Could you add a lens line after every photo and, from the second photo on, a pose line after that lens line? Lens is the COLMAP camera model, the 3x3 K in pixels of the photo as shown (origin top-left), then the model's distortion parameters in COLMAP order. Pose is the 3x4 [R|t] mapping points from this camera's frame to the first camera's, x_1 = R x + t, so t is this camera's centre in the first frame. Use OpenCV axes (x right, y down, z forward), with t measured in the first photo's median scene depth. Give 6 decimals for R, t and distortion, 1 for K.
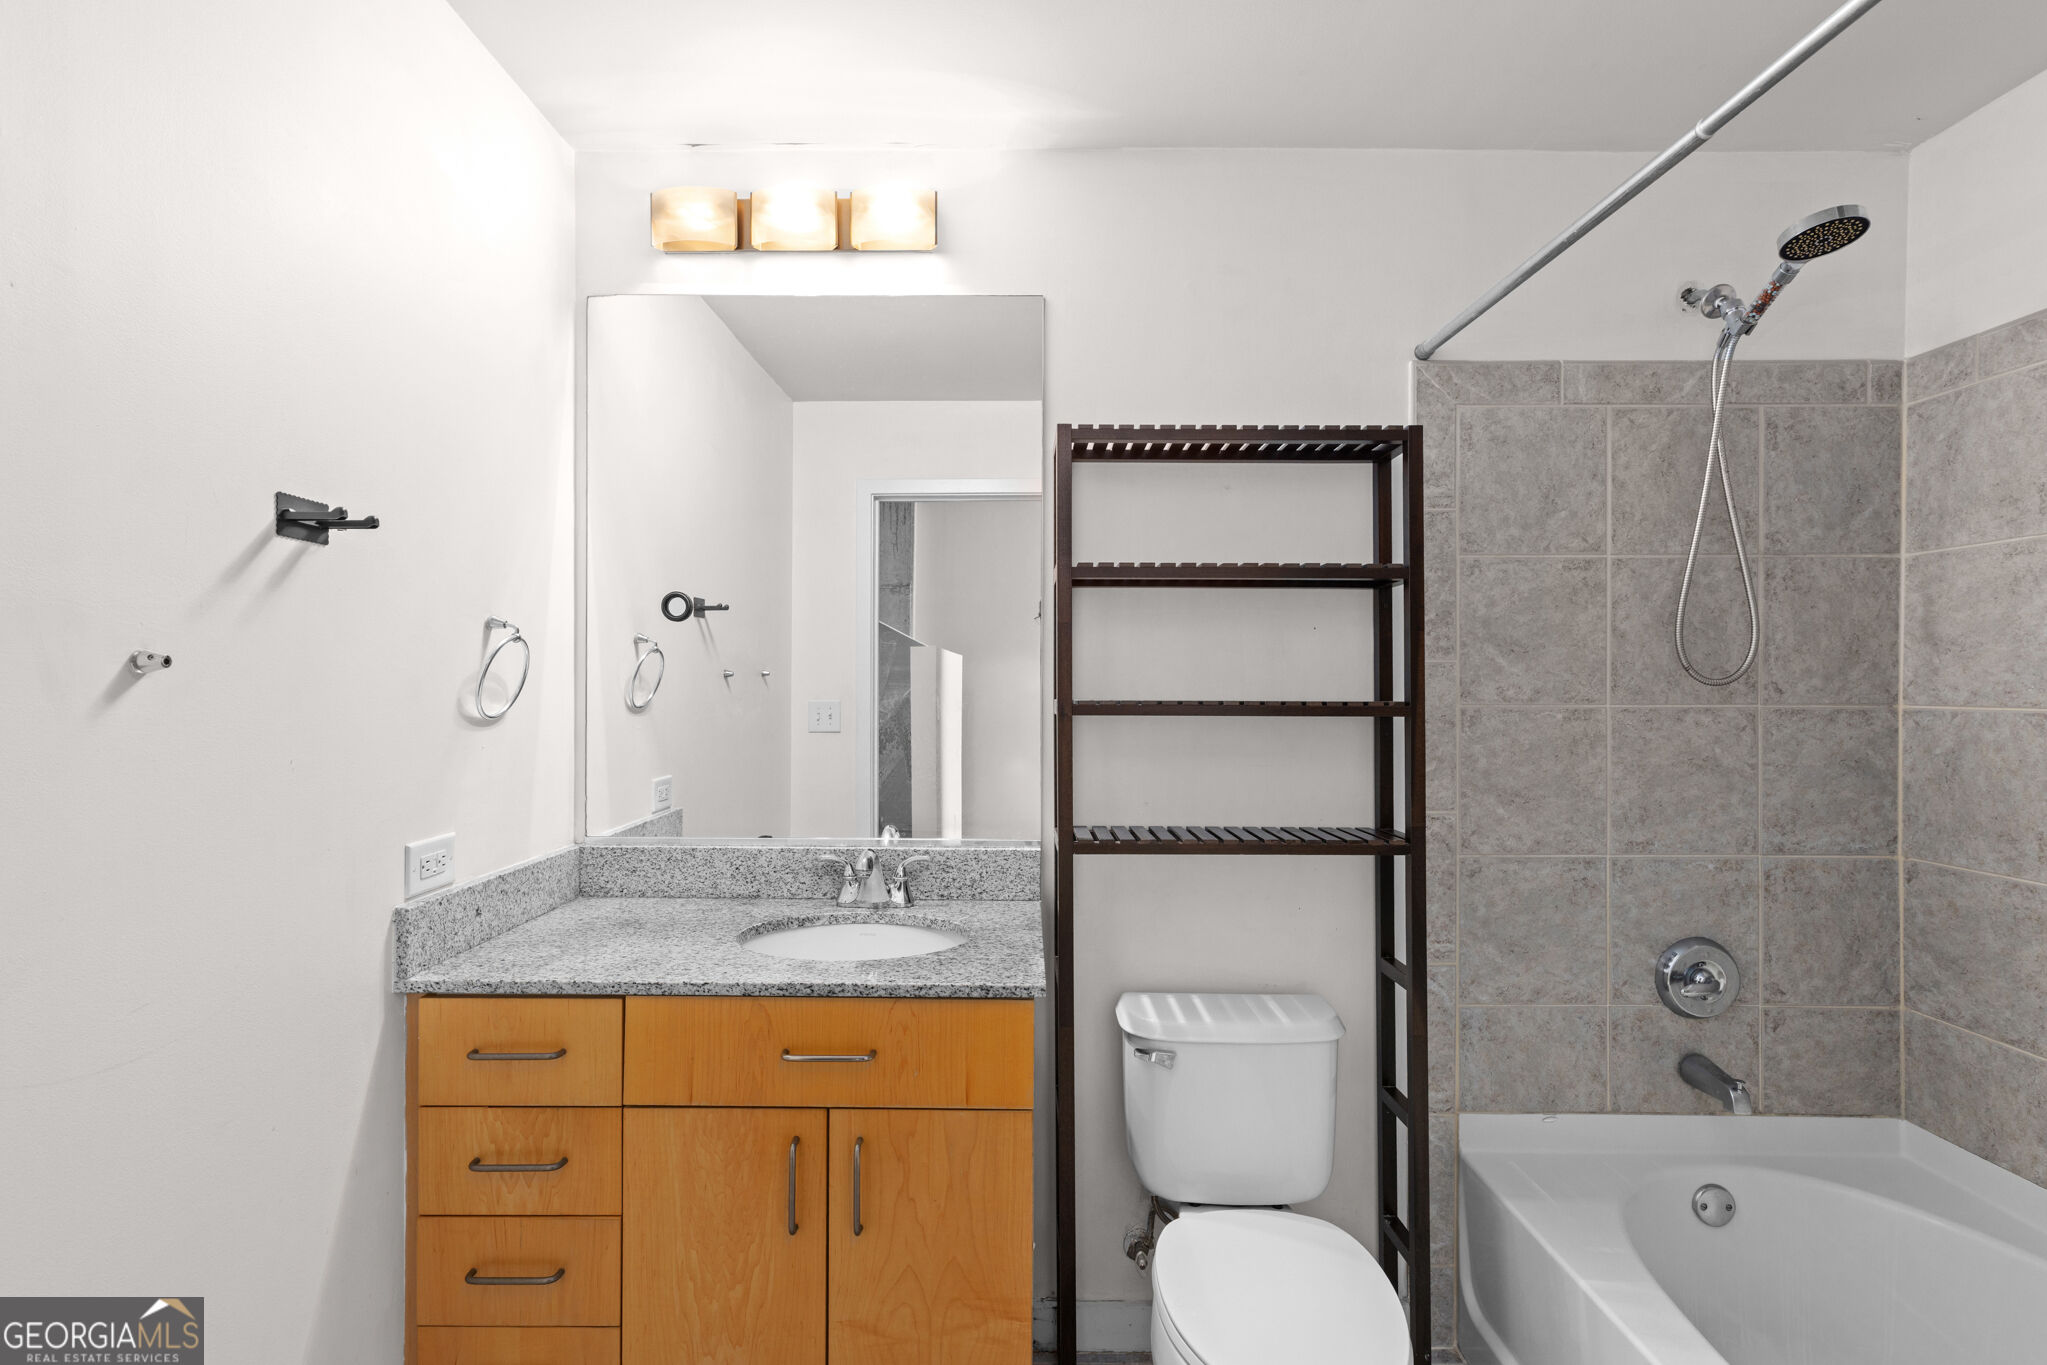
lens RADIAL K [[925.7, 0, 1022.0], [0, 925.7, 666.2], [0, 0, 1]] dist [0.003259, 0.000047]
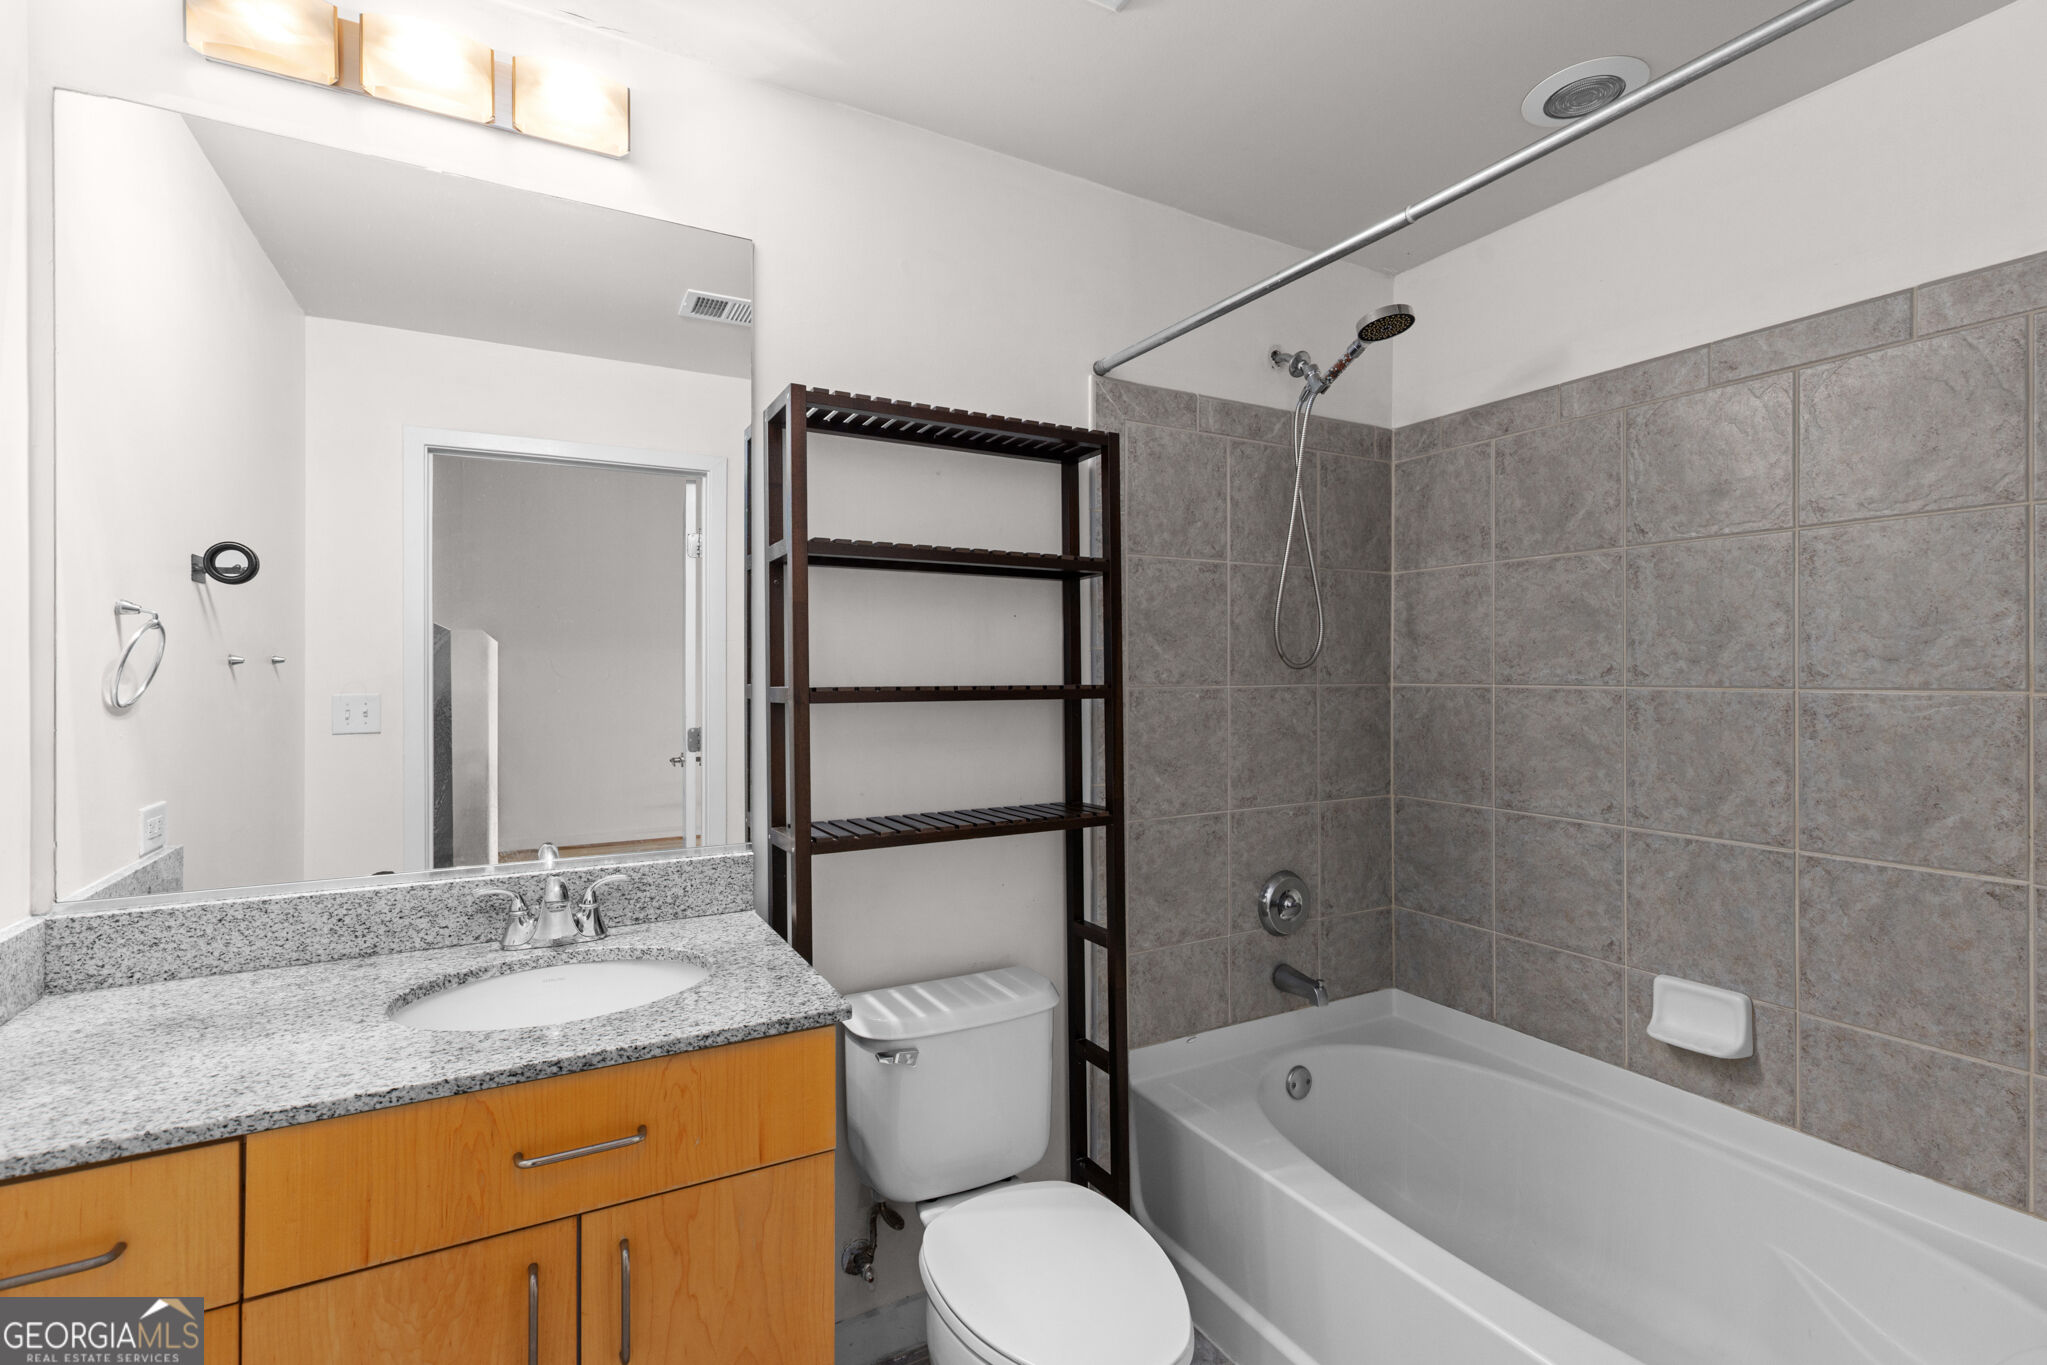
lens RADIAL K [[889.3, 0, 1019.8], [0, 889.3, 657.6], [0, 0, 1]] dist [0.003282, -0.000518]
pose [[0.884727, 0.002746, 0.466102, -0.153392], [-0.003839, 0.999992, 0.001396, 0.005071], [-0.466094, -0.003025, 0.884730, 0.111329]]
